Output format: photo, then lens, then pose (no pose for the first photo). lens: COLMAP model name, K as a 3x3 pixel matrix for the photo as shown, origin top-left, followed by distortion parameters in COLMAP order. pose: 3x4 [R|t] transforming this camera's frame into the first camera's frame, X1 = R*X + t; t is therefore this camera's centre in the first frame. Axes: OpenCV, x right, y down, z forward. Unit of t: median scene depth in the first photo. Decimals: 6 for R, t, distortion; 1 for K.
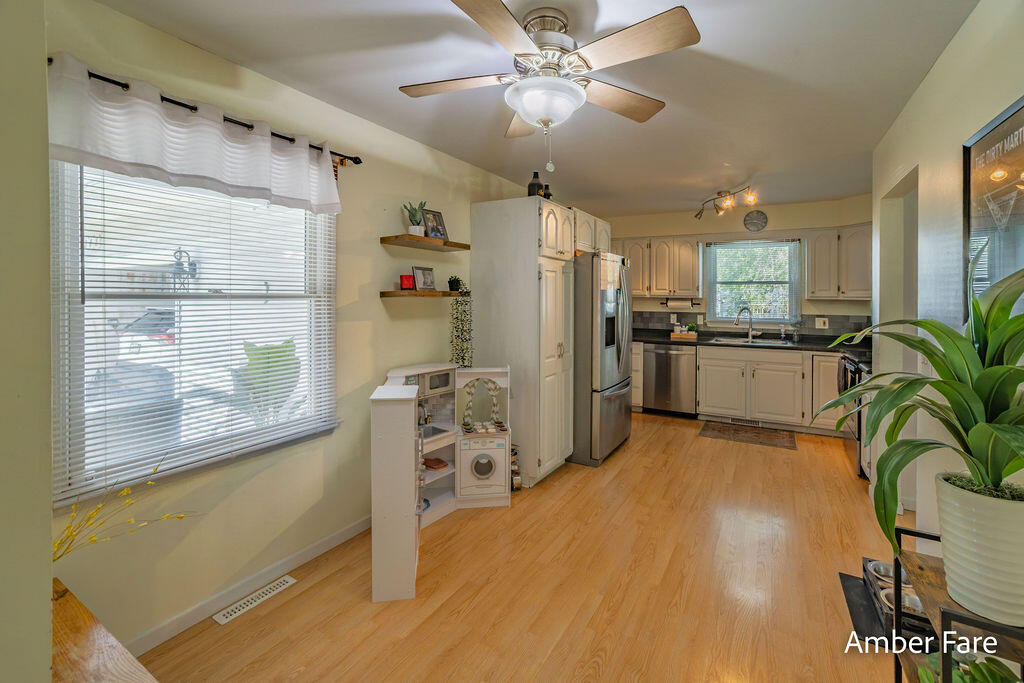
lens RADIAL K [[439.7, 0, 515.2], [0, 439.7, 293.2], [0, 0, 1]] dist [-0.000061, 0.000355]
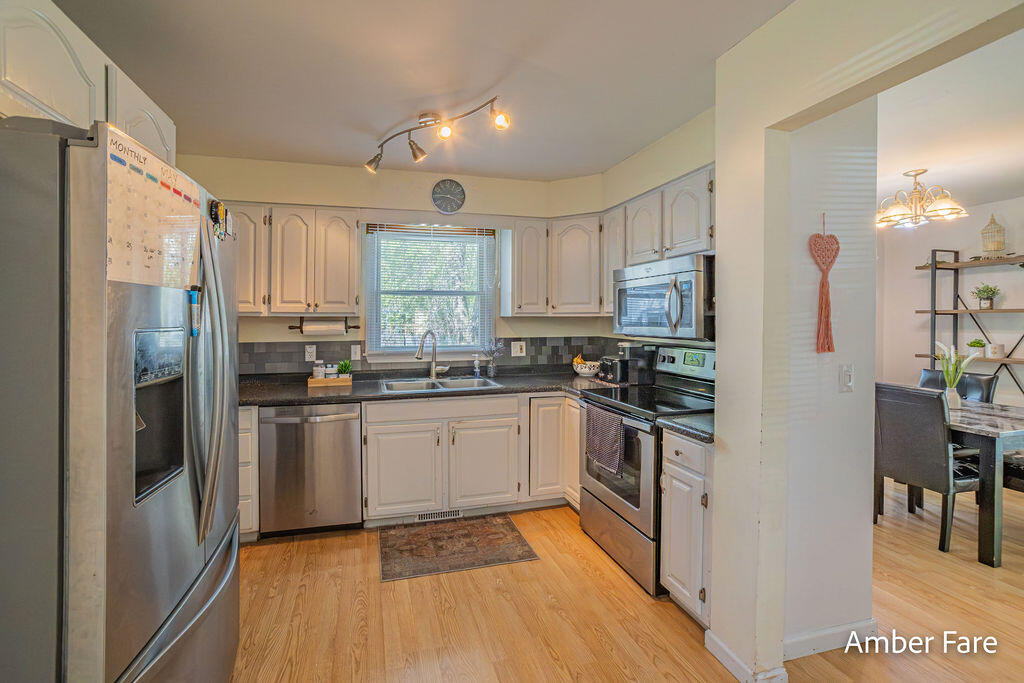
lens RADIAL K [[457.9, 0, 509.9], [0, 457.9, 311.8], [0, 0, 1]] dist [-0.039645, 0.000140]
pose [[0.677585, -0.001140, 0.735444, 0.110717], [0.004930, 0.999983, -0.002992, 0.007382], [-0.735428, 0.005653, 0.677579, 0.454027]]
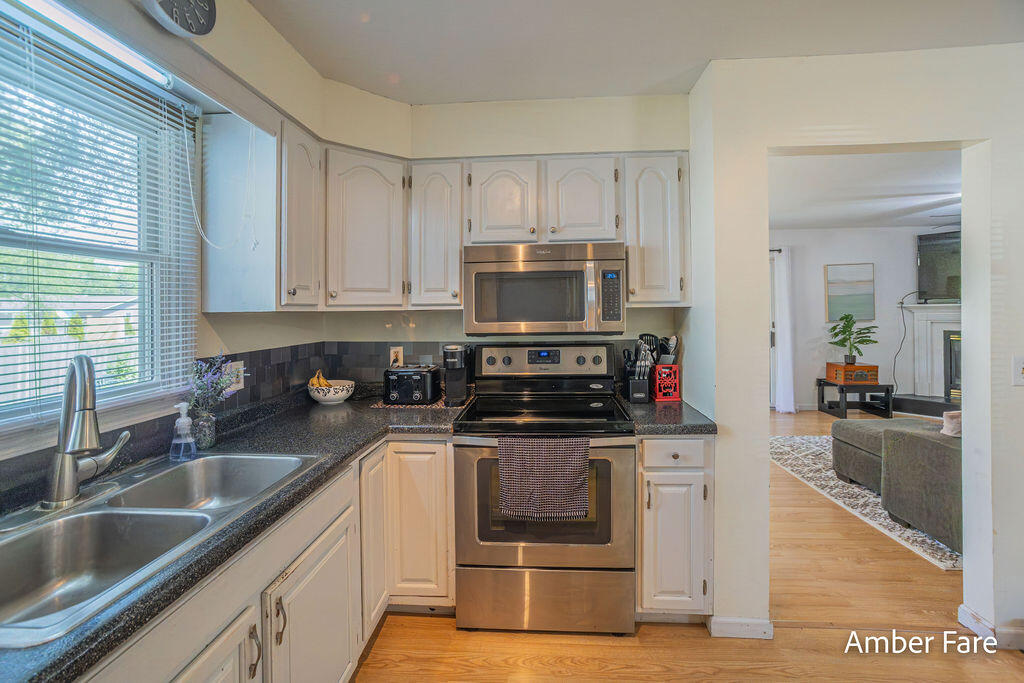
lens RADIAL K [[432.7, 0, 516.8], [0, 432.7, 303.0], [0, 0, 1]] dist [-0.035343, 0.000037]
pose [[-0.449493, 0.008419, 0.893244, 0.248550], [0.003414, 0.999964, -0.007706, 0.009037], [-0.893277, -0.000414, -0.449506, 0.884503]]
